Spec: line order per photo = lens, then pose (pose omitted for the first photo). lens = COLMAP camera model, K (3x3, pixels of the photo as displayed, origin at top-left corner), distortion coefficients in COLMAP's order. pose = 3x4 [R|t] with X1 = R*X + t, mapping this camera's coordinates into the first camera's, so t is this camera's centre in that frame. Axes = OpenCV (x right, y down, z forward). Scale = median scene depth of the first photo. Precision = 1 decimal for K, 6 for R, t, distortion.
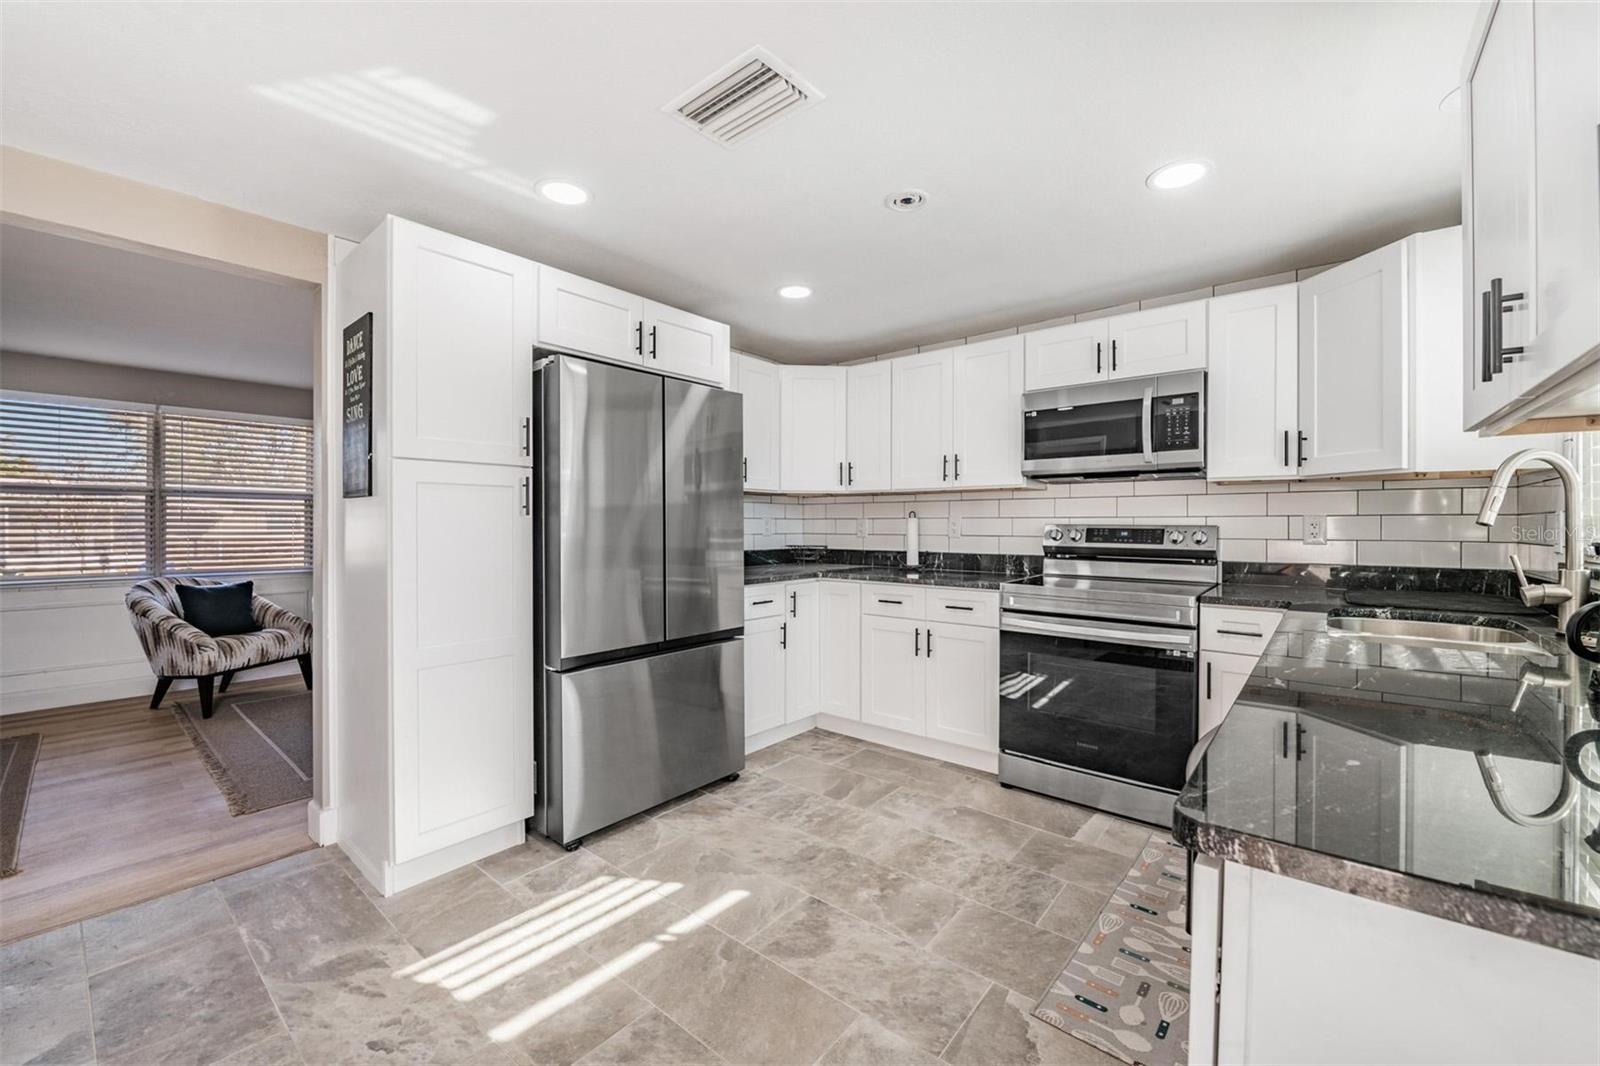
lens RADIAL K [[630.9, 0, 795.8], [0, 630.9, 529.4], [0, 0, 1]] dist [-0.008825, -0.003727]
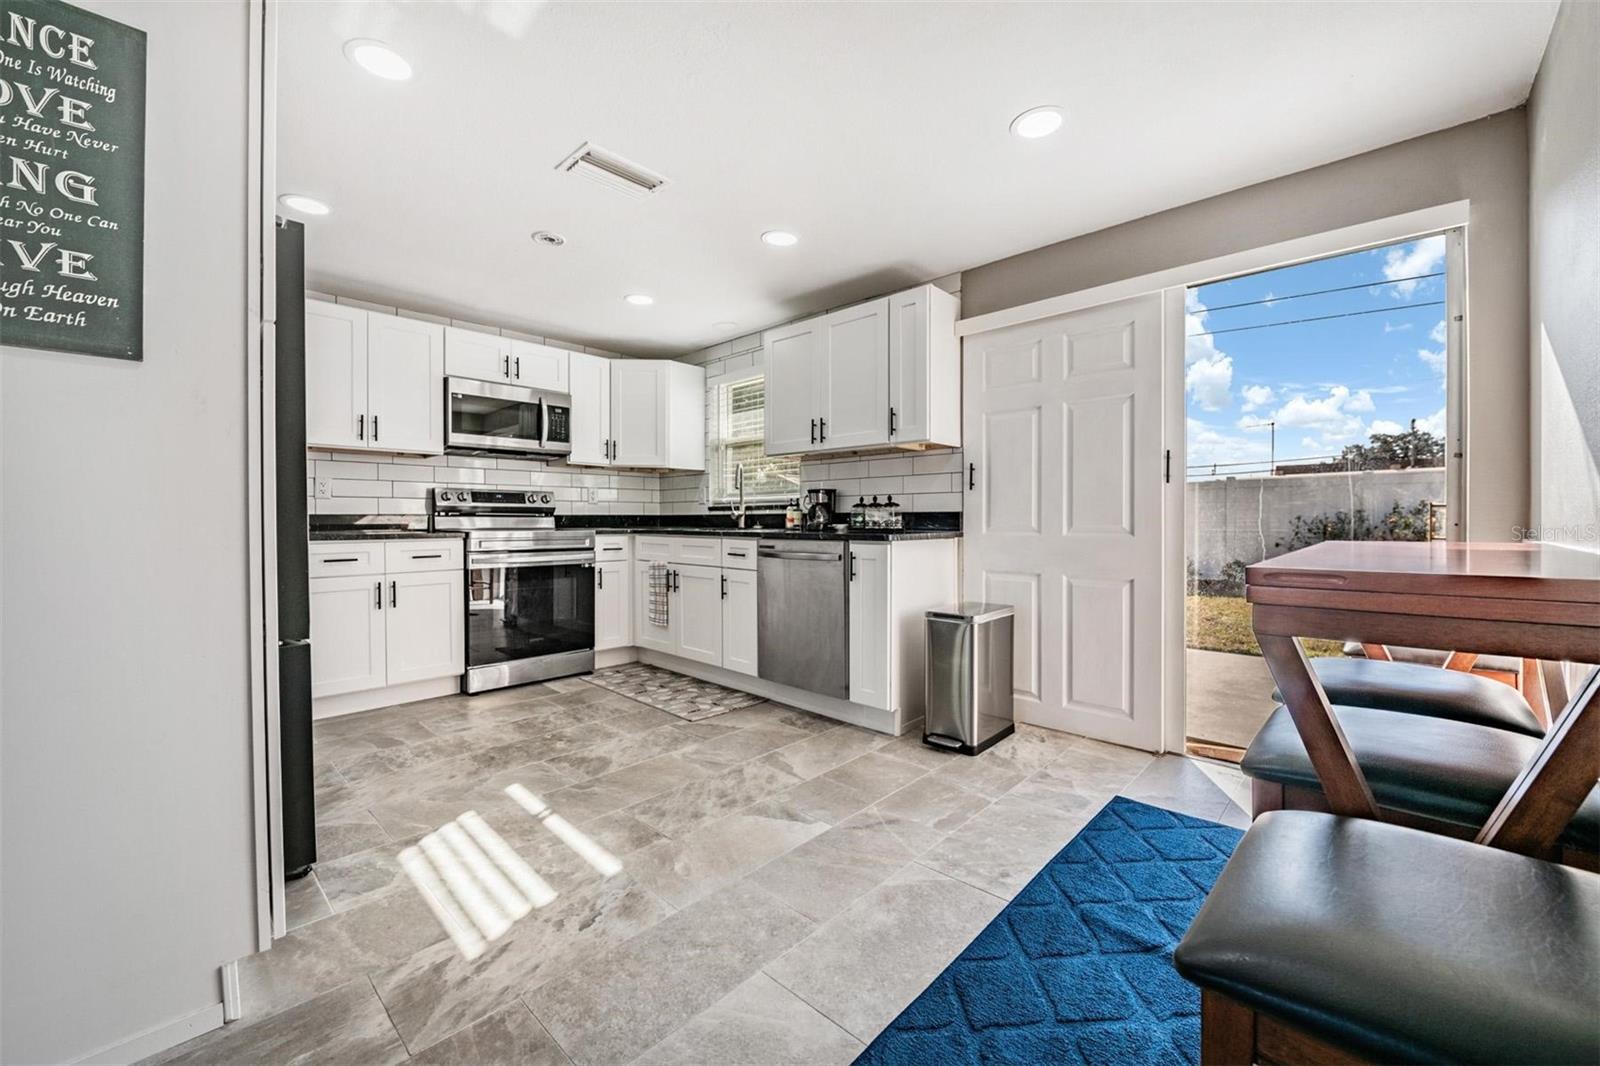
lens RADIAL K [[630.9, 0, 795.8], [0, 630.9, 529.4], [0, 0, 1]] dist [-0.008825, -0.003727]
pose [[0.069292, -0.018752, 0.997420, -0.938658], [0.009144, 0.999793, 0.018162, 0.070543], [-0.997554, 0.007861, 0.069450, 0.303470]]
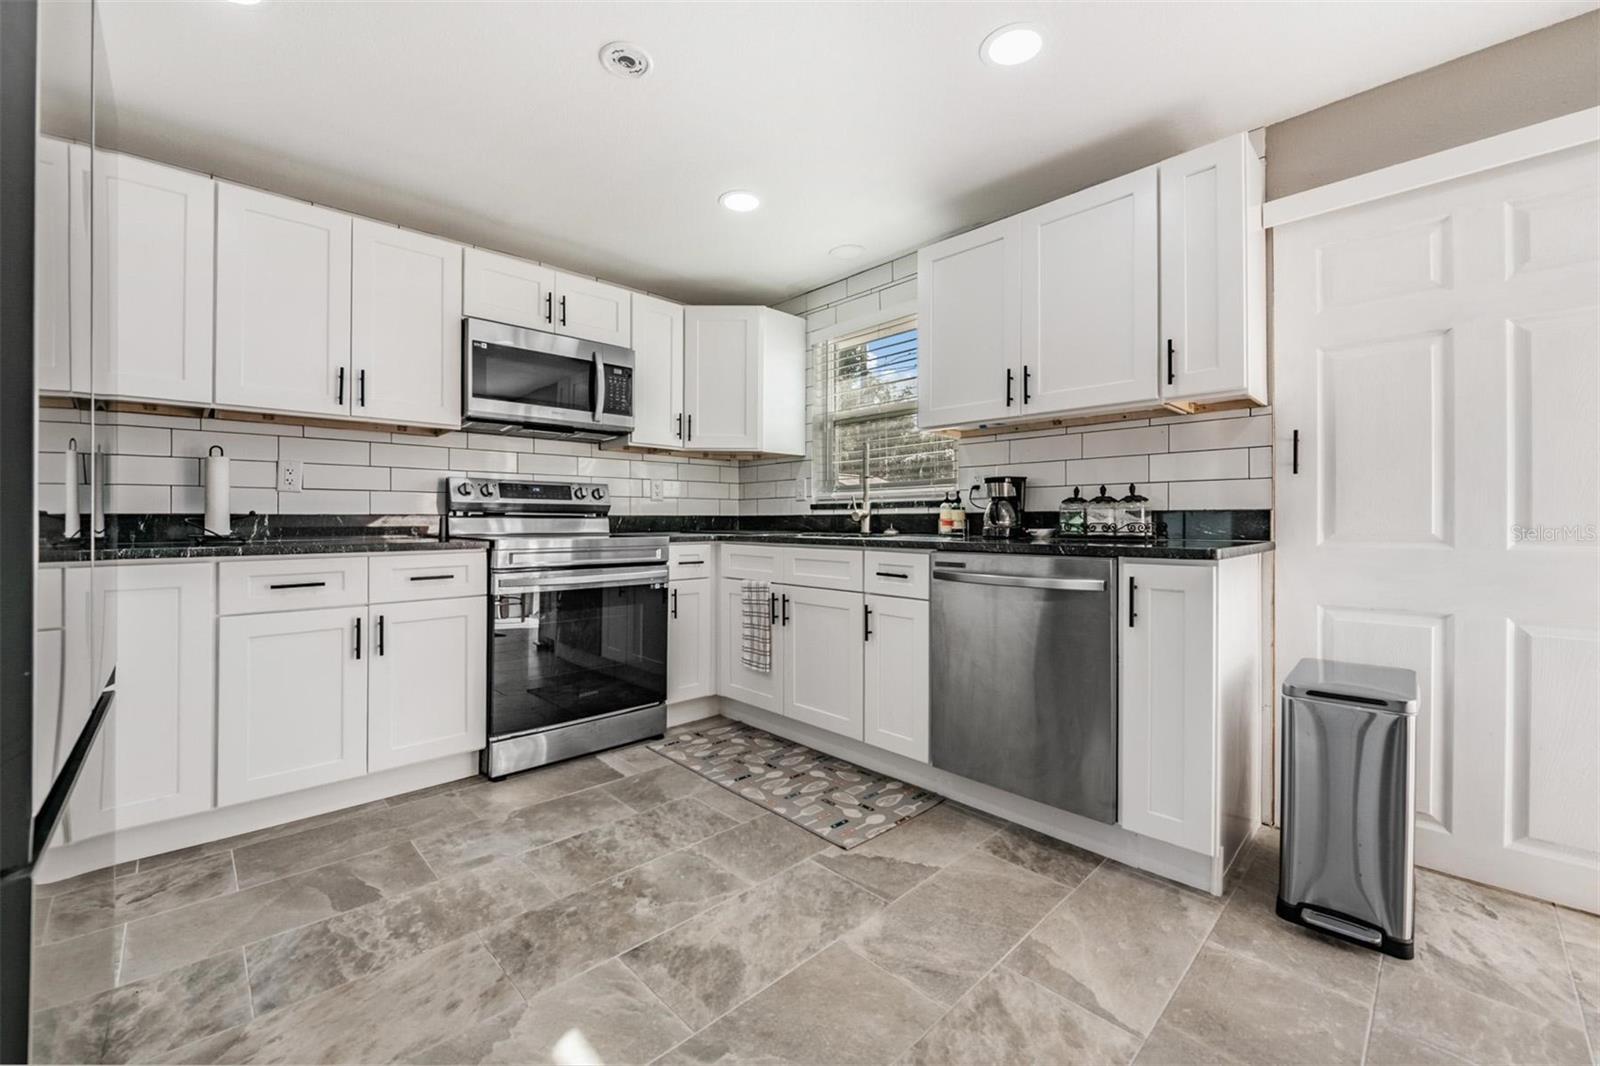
lens RADIAL K [[639.1, 0, 800.1], [0, 639.1, 523.4], [0, 0, 1]] dist [-0.010193, -0.000648]
pose [[0.108189, -0.003521, 0.994124, -0.514609], [0.007379, 0.999969, 0.002738, 0.072302], [-0.994103, 0.007040, 0.108211, 0.553171]]
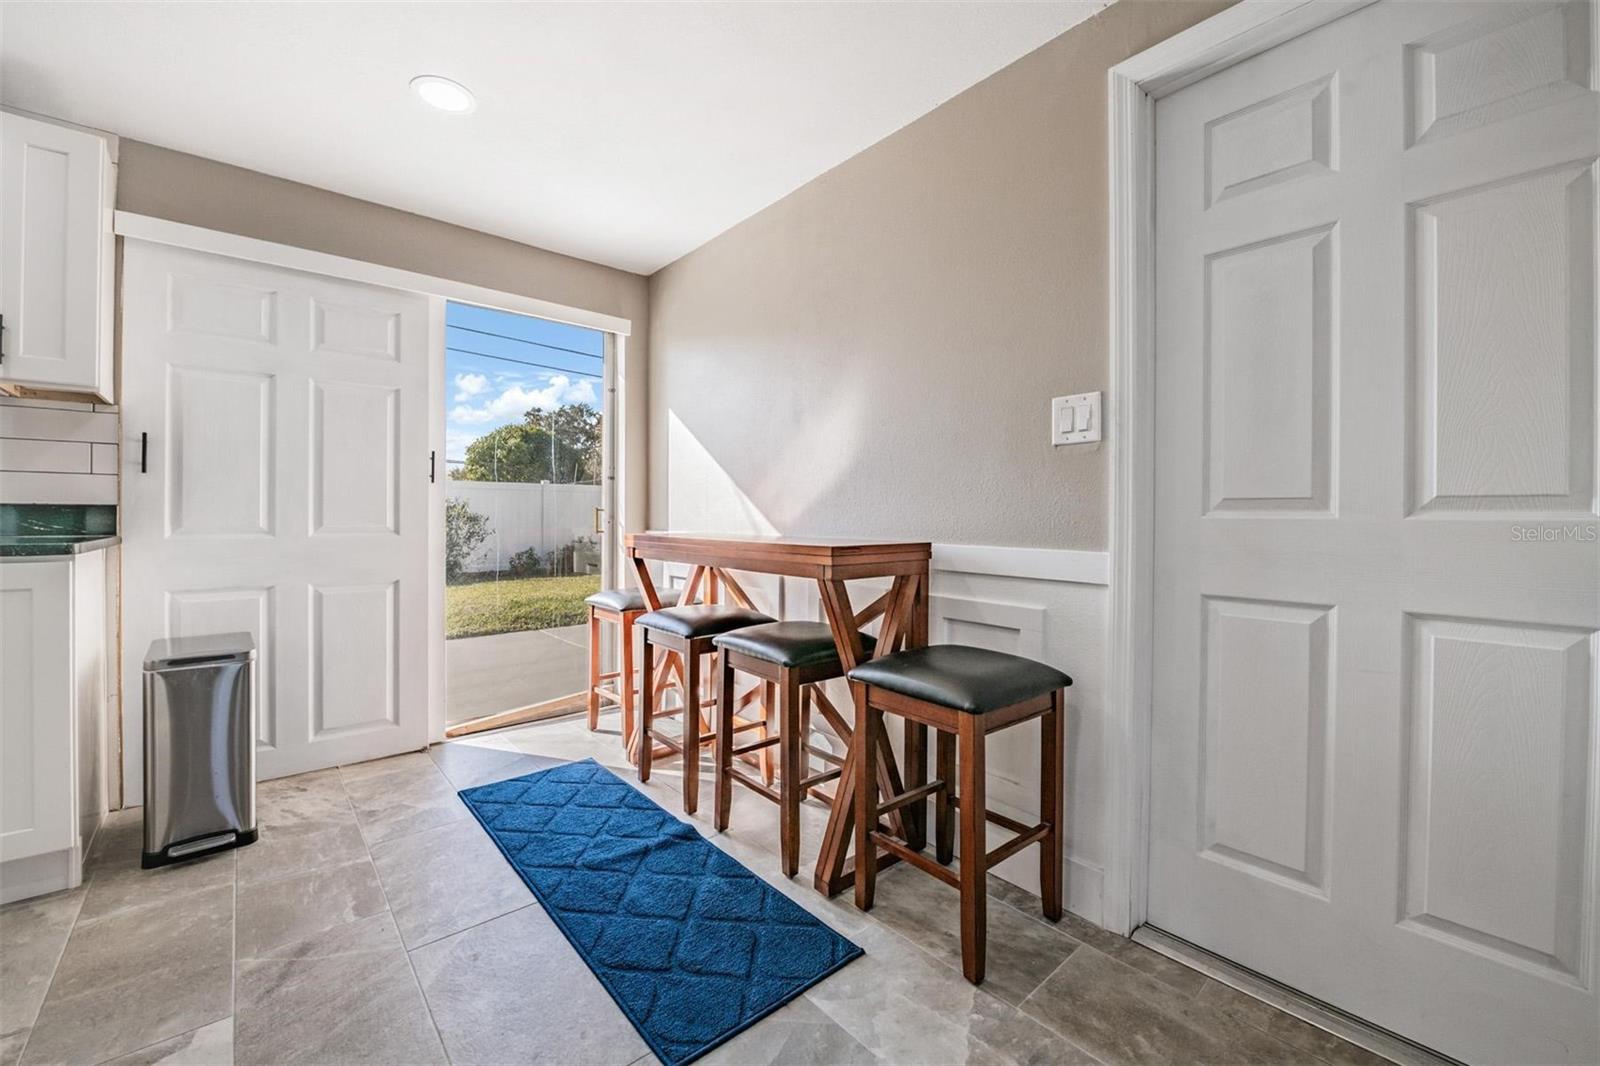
lens RADIAL K [[638.1, 0, 803.7], [0, 638.1, 520.3], [0, 0, 1]] dist [-0.016743, -0.000247]
pose [[-0.987950, -0.008032, 0.154566, -0.662990], [-0.006470, 0.999923, 0.010608, 0.067034], [-0.154640, 0.009480, -0.987925, 0.713302]]
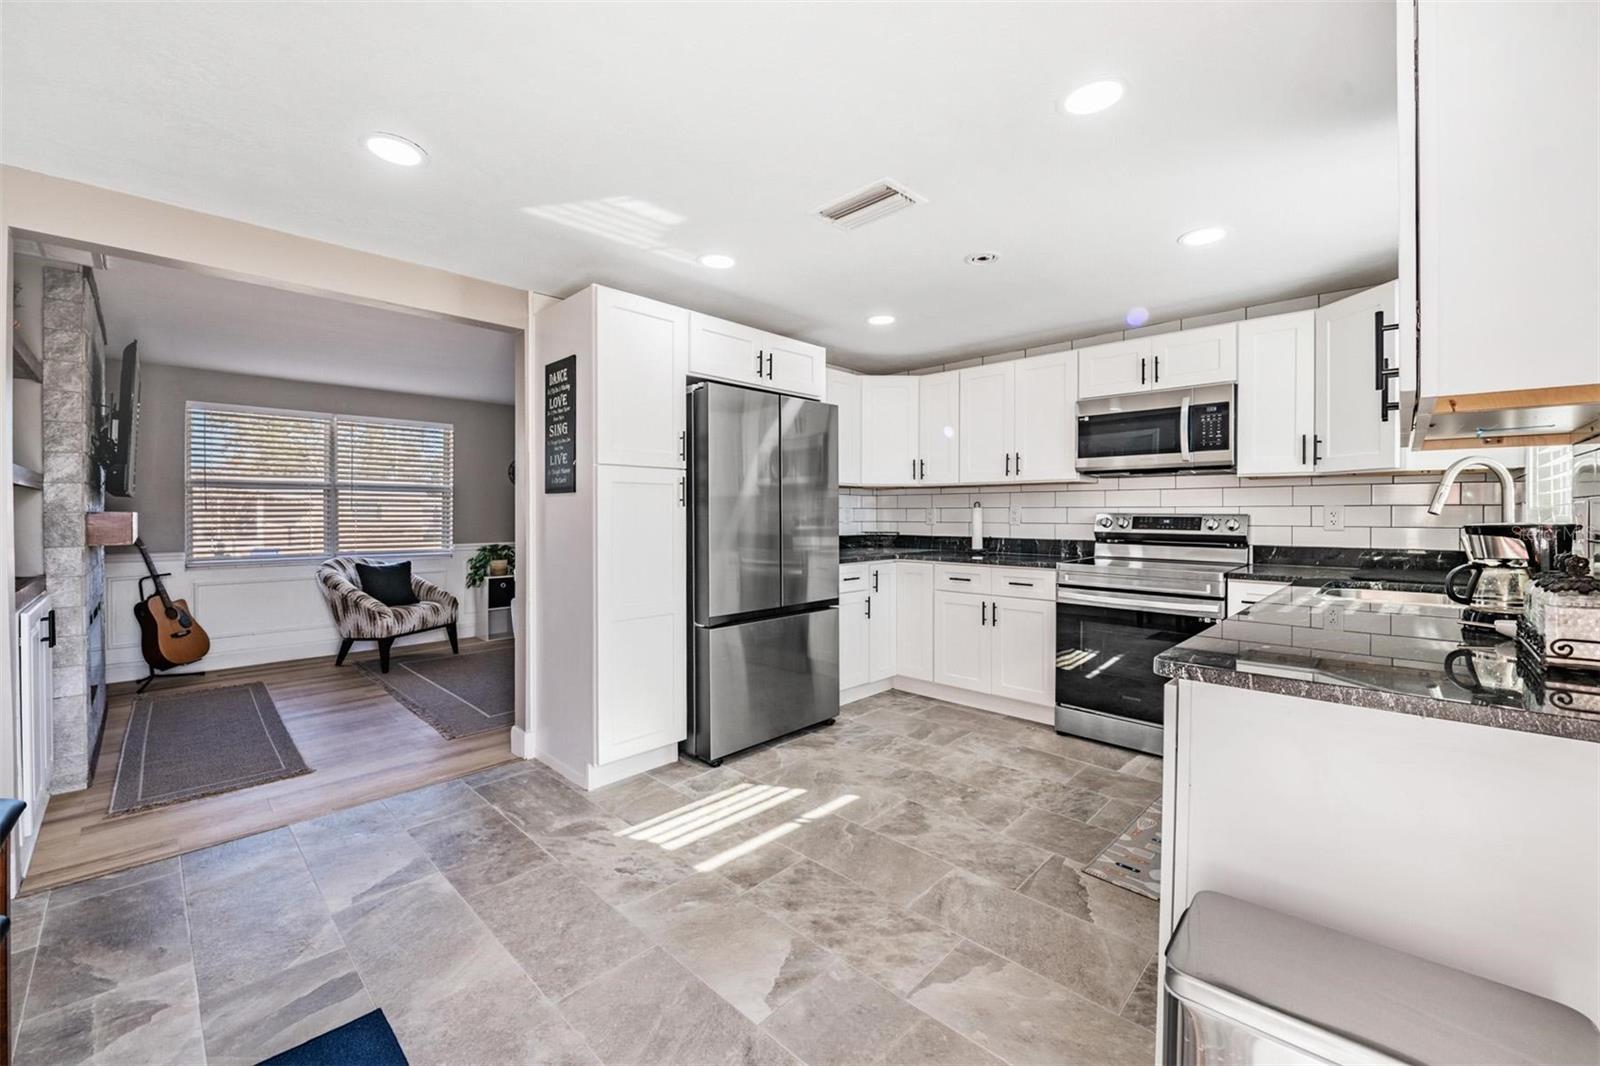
lens RADIAL K [[631.2, 0, 795.6], [0, 631.2, 520.1], [0, 0, 1]] dist [-0.009008, -0.000172]
pose [[0.997270, 0.000465, -0.073842, -0.086023], [-0.000239, 0.999995, 0.003081, 0.001239], [0.073843, -0.003055, 0.997265, -0.241011]]
